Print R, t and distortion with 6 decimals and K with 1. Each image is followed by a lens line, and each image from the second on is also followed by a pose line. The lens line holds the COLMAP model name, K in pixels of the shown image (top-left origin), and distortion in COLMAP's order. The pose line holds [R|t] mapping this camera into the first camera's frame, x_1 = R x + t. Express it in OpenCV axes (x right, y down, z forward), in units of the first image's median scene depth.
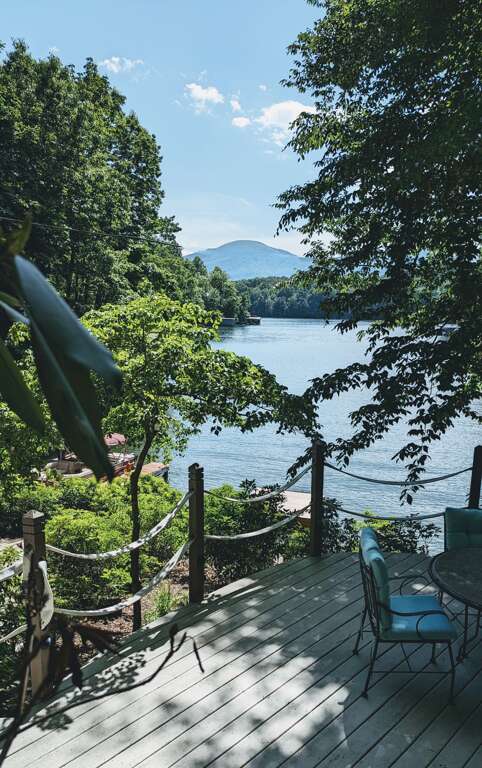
lens RADIAL K [[599.5, 0, 237.2], [0, 599.5, 421.1], [0, 0, 1]] dist [0.036629, 0.003166]
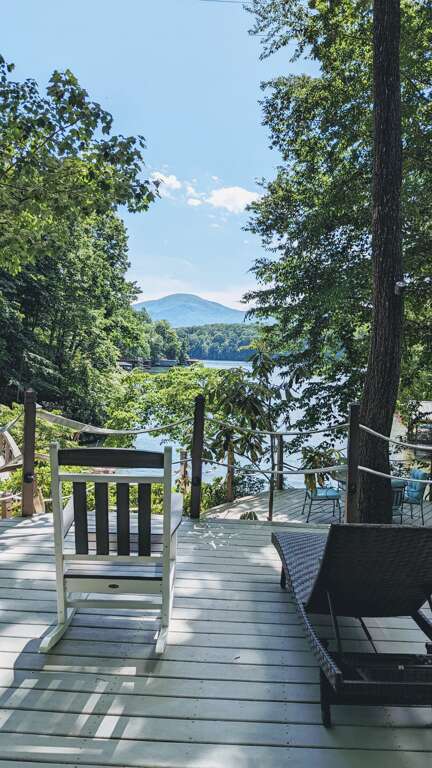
lens RADIAL K [[534.2, 0, 216.0], [0, 534.2, 384.0], [0, 0, 1]] dist [0.073864, -0.085943]
pose [[0.997049, 0.006487, 0.076496, -0.102716], [0.003030, 0.992322, -0.123643, 0.041692], [-0.076711, 0.123510, 0.989374, -0.377628]]
